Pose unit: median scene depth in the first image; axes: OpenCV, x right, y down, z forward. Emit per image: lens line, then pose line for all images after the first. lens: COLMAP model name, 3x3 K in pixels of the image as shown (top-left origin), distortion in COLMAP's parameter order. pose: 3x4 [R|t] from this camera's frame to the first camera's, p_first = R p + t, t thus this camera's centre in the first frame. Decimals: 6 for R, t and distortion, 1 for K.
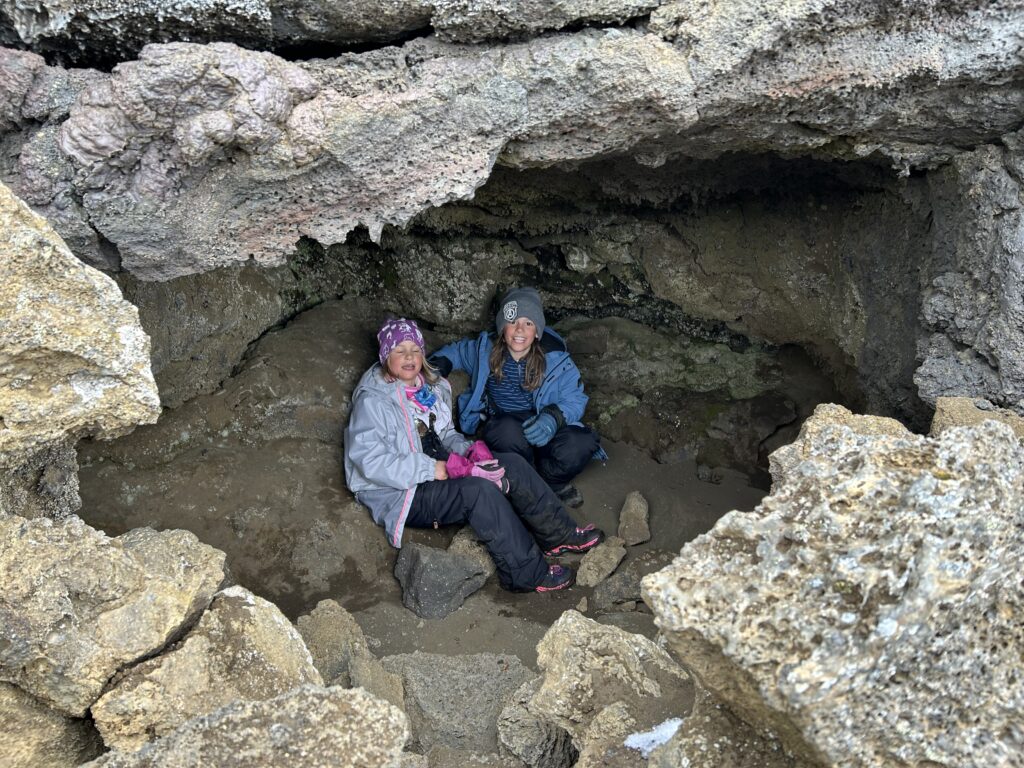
lens RADIAL K [[773.4, 0, 512.1], [0, 773.4, 384.5], [0, 0, 1]] dist [0.001496, 0.000467]
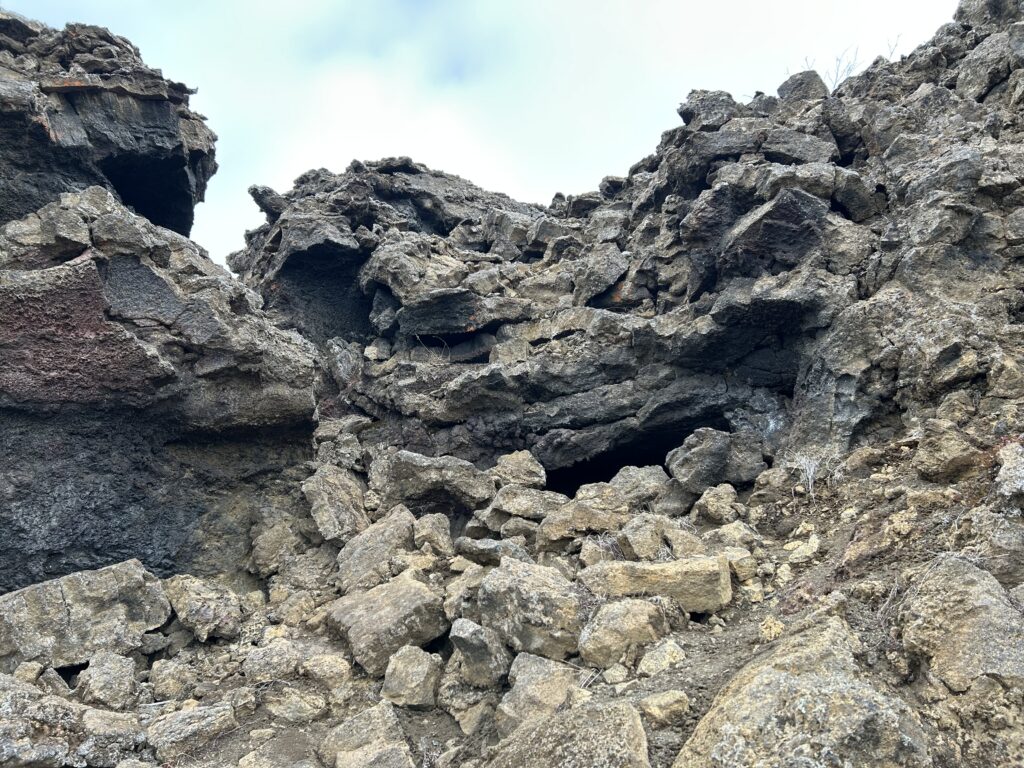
lens RADIAL K [[773.4, 0, 511.8], [0, 773.4, 384.1], [0, 0, 1]] dist [0.001496, 0.000467]
pose [[0.859623, -0.124690, -0.495480, 2.331929], [-0.108092, 0.903431, -0.414884, 1.798047], [0.499364, 0.410201, 0.763132, -3.945974]]
